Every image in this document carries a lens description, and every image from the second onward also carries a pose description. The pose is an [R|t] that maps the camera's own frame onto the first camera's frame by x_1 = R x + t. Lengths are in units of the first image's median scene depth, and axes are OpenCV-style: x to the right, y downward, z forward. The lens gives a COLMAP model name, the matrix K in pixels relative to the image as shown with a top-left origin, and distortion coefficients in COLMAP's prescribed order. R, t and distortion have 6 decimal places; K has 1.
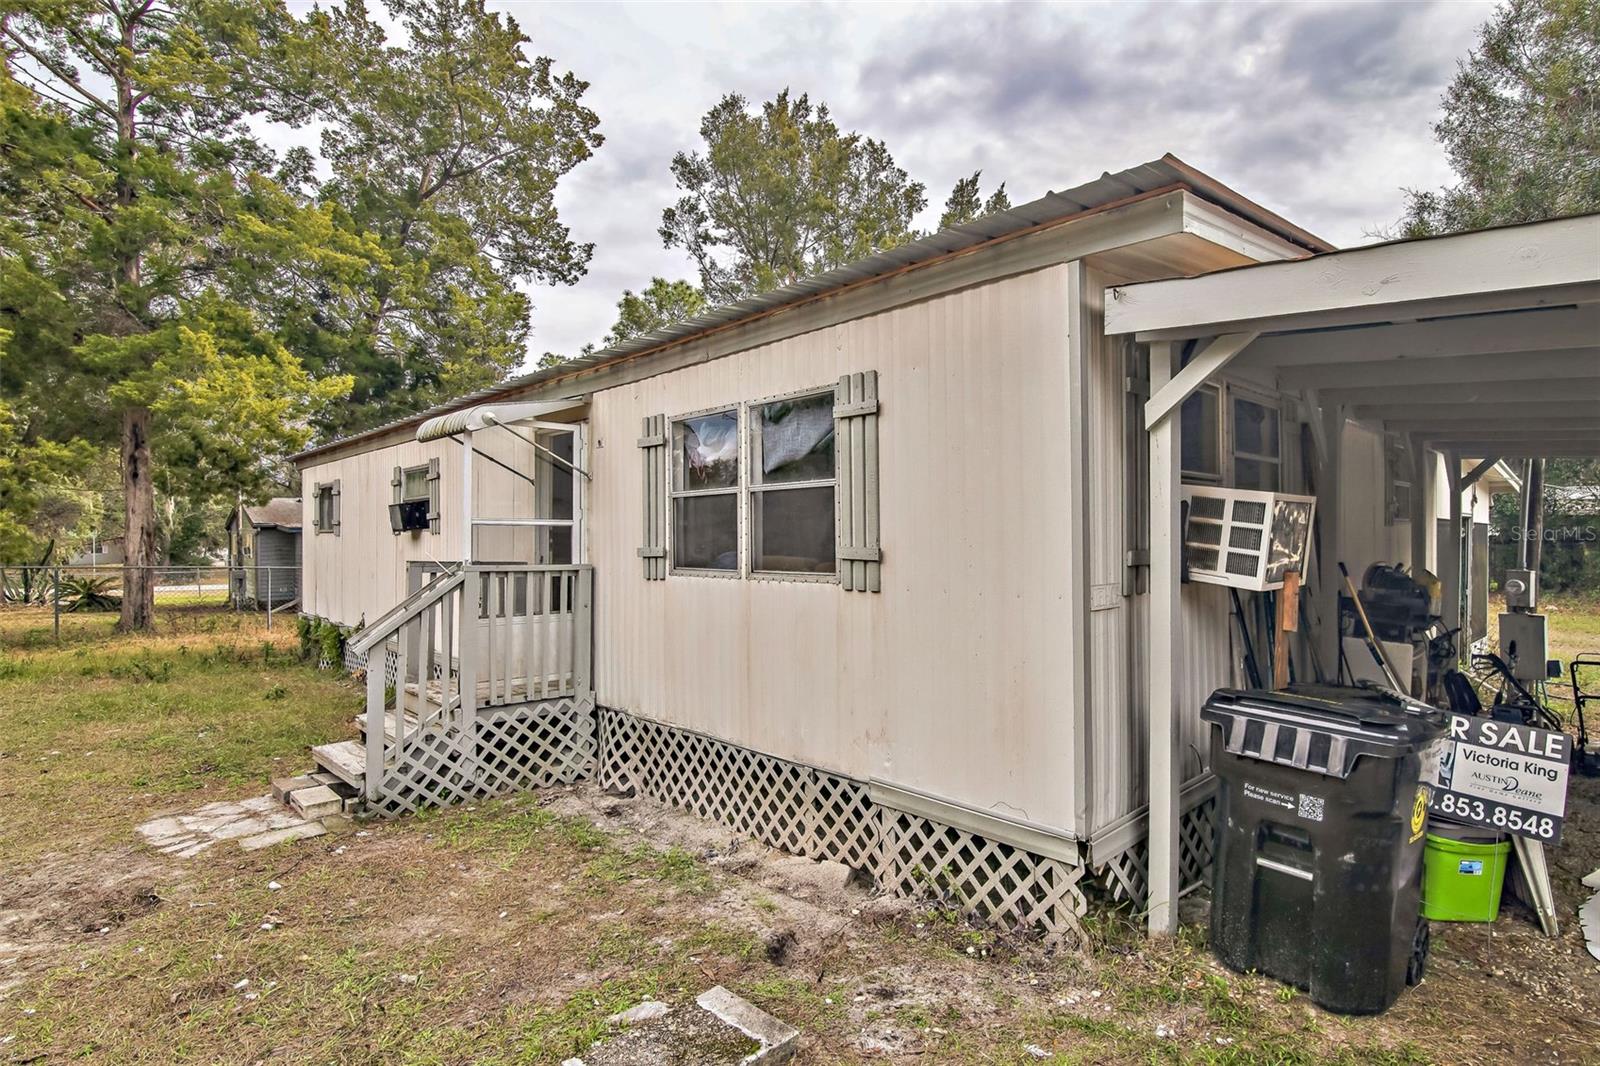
lens RADIAL K [[803.2, 0, 883.7], [0, 803.2, 534.6], [0, 0, 1]] dist [-0.012326, 0.002337]
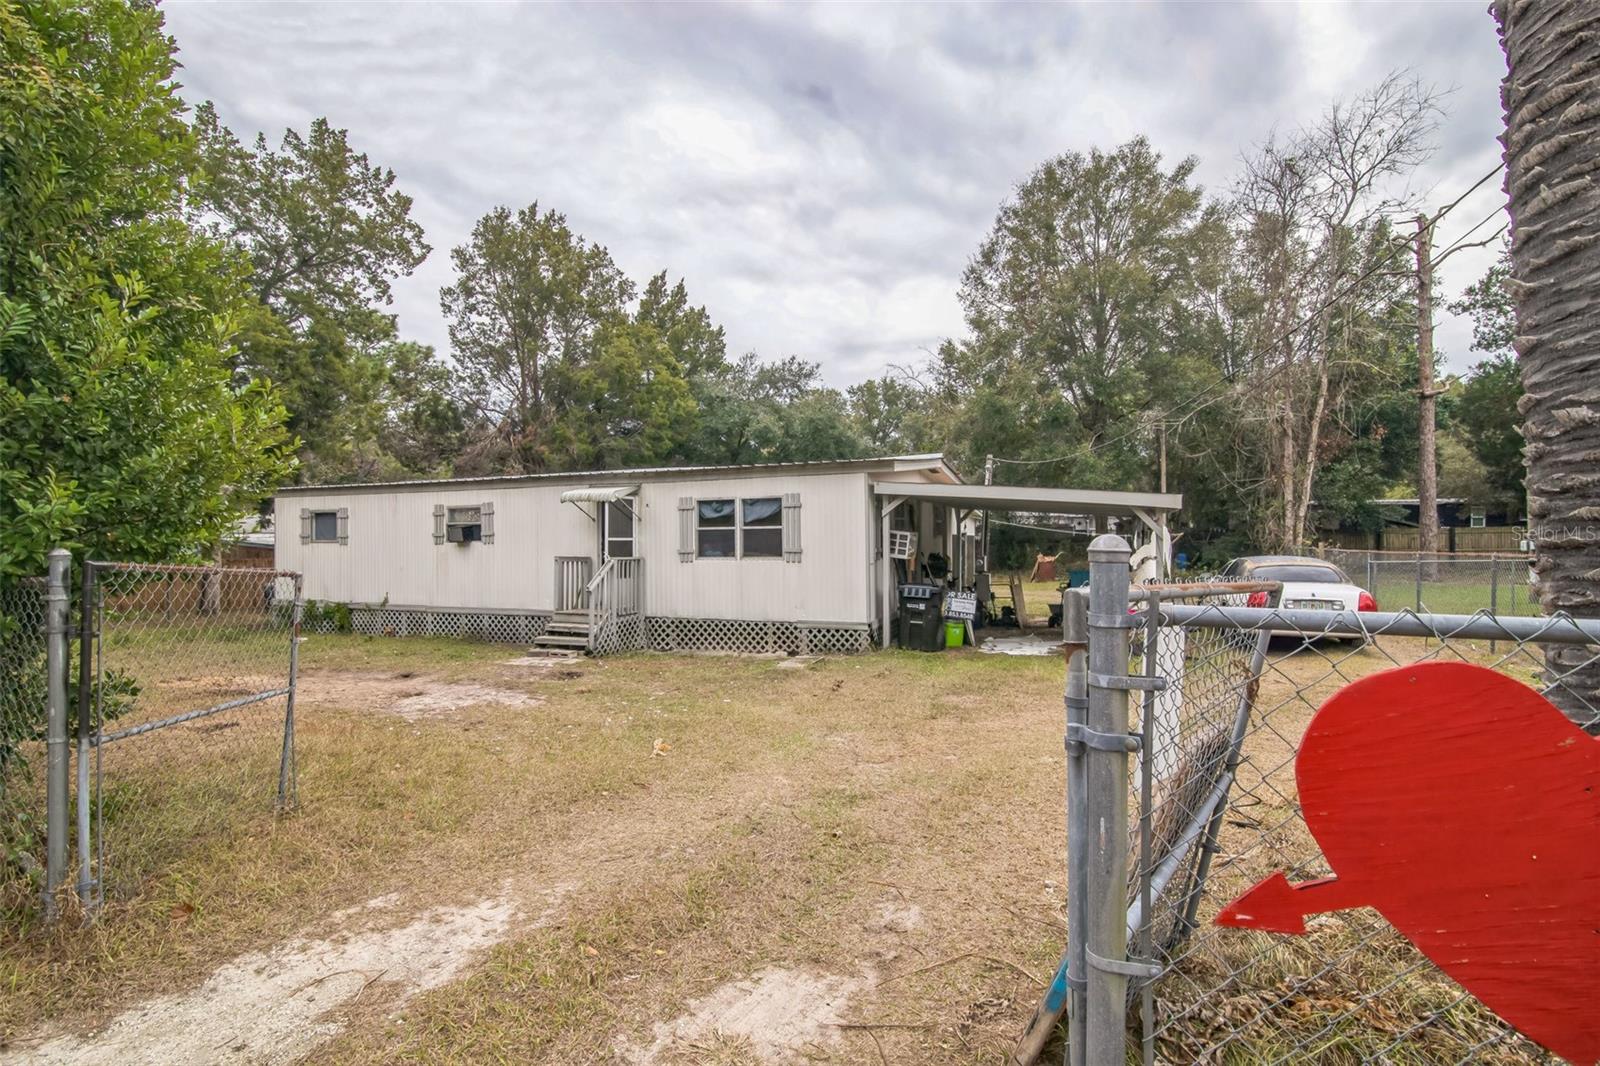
lens RADIAL K [[710.0, 0, 788.4], [0, 710.0, 532.4], [0, 0, 1]] dist [-0.022736, 0.002284]
pose [[0.934357, -0.001542, 0.356336, -0.730184], [0.003882, 0.999975, -0.005854, -0.021747], [-0.356318, 0.006853, 0.934340, -1.129766]]
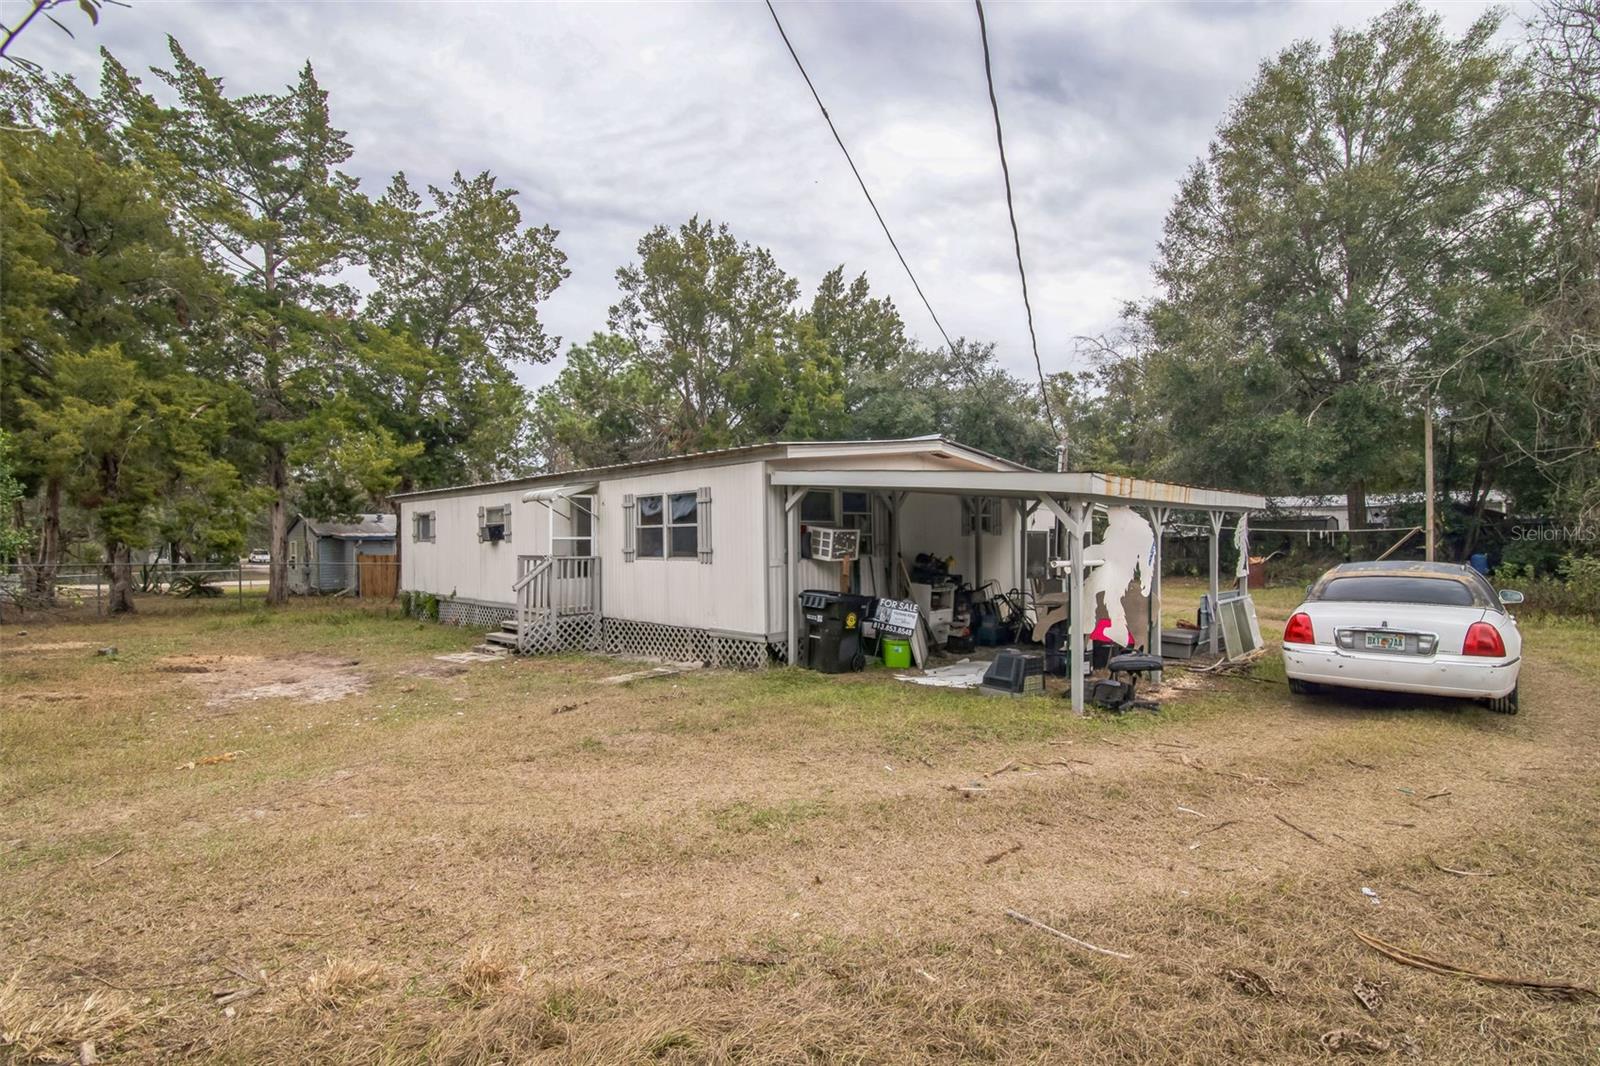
lens RADIAL K [[710.0, 0, 790.5], [0, 710.0, 533.9], [0, 0, 1]] dist [-0.022736, 0.002284]
pose [[0.999964, -0.007875, -0.003031, 0.196155], [0.007869, 0.999966, -0.002277, -0.018646], [0.003049, 0.002253, 0.999993, -1.068104]]
